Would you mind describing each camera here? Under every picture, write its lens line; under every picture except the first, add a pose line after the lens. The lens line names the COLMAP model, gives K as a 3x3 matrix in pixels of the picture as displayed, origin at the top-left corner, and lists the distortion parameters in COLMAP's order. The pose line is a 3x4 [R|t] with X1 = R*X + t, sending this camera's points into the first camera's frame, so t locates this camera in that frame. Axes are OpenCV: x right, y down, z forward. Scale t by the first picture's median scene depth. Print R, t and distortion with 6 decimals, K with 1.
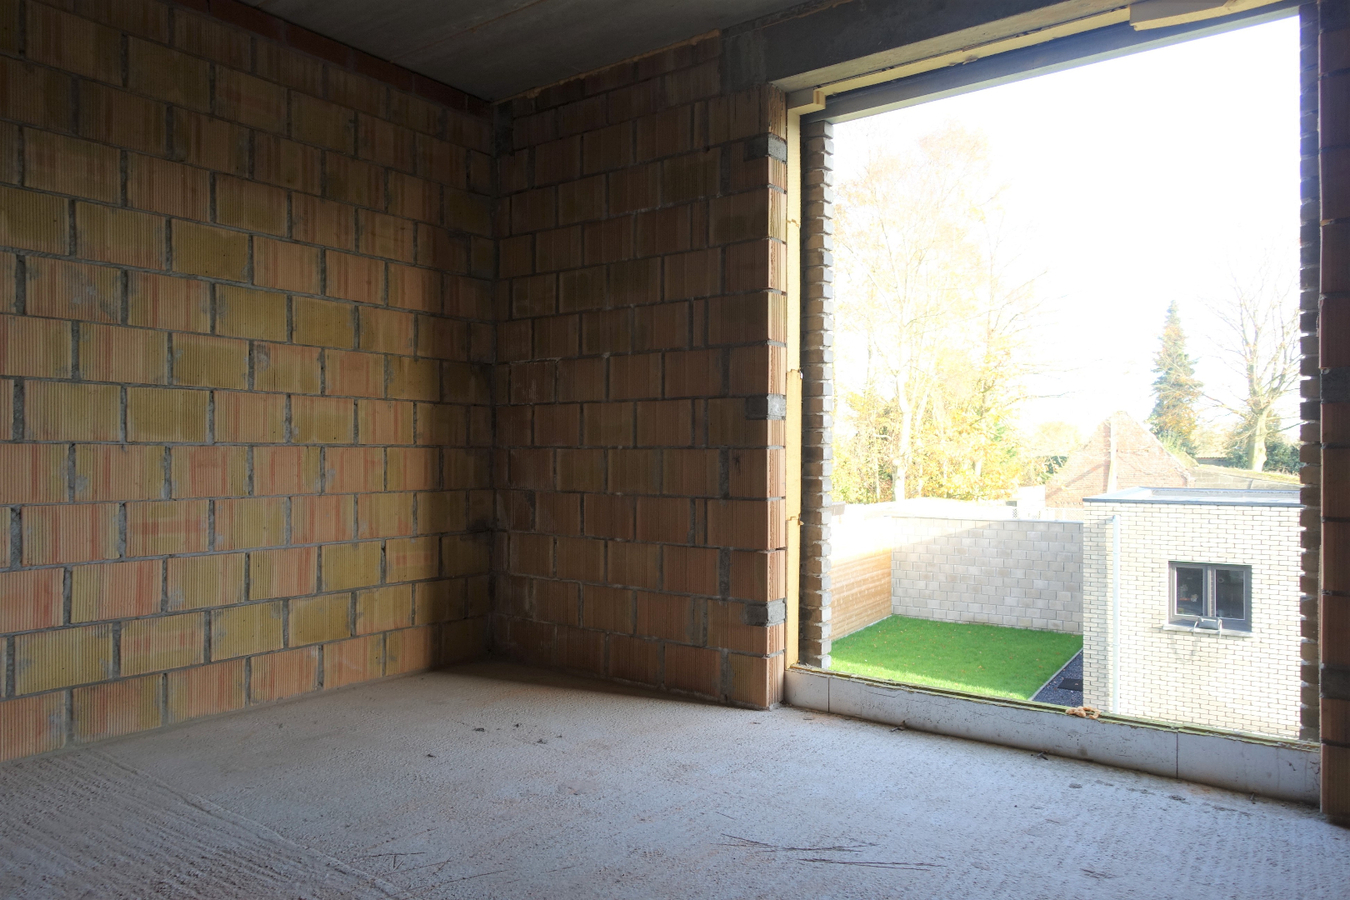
lens RADIAL K [[954.6, 0, 702.6], [0, 954.6, 453.7], [0, 0, 1]] dist [-0.001133, 0.004925]
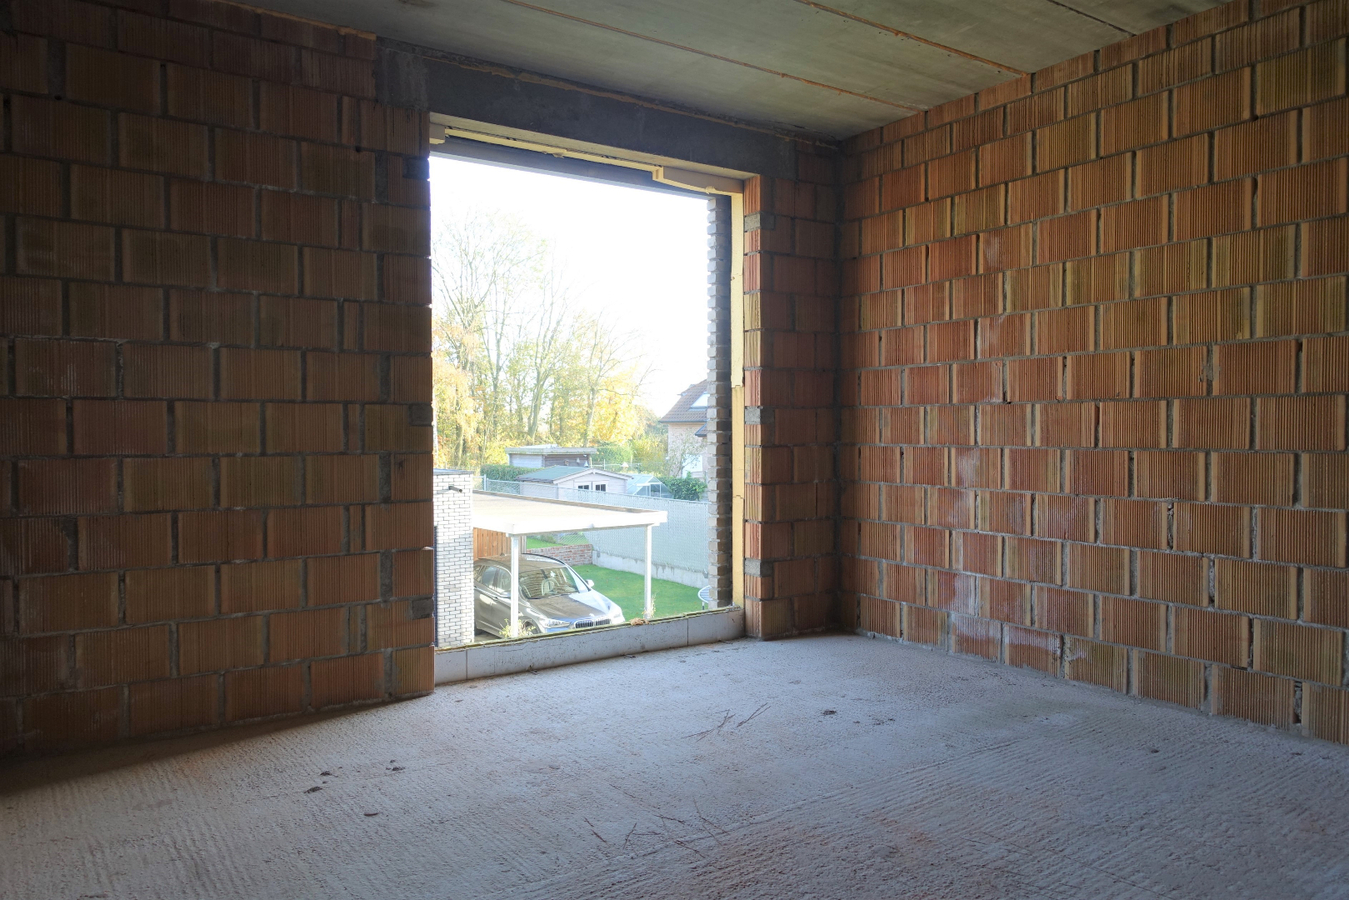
lens RADIAL K [[953.9, 0, 702.1], [0, 953.9, 453.7], [0, 0, 1]] dist [-0.001133, 0.004925]
pose [[0.311995, -0.029033, 0.949640, -0.816023], [-0.000642, 0.999526, 0.030769, -0.036056], [-0.950084, -0.010209, 0.311828, 0.350282]]
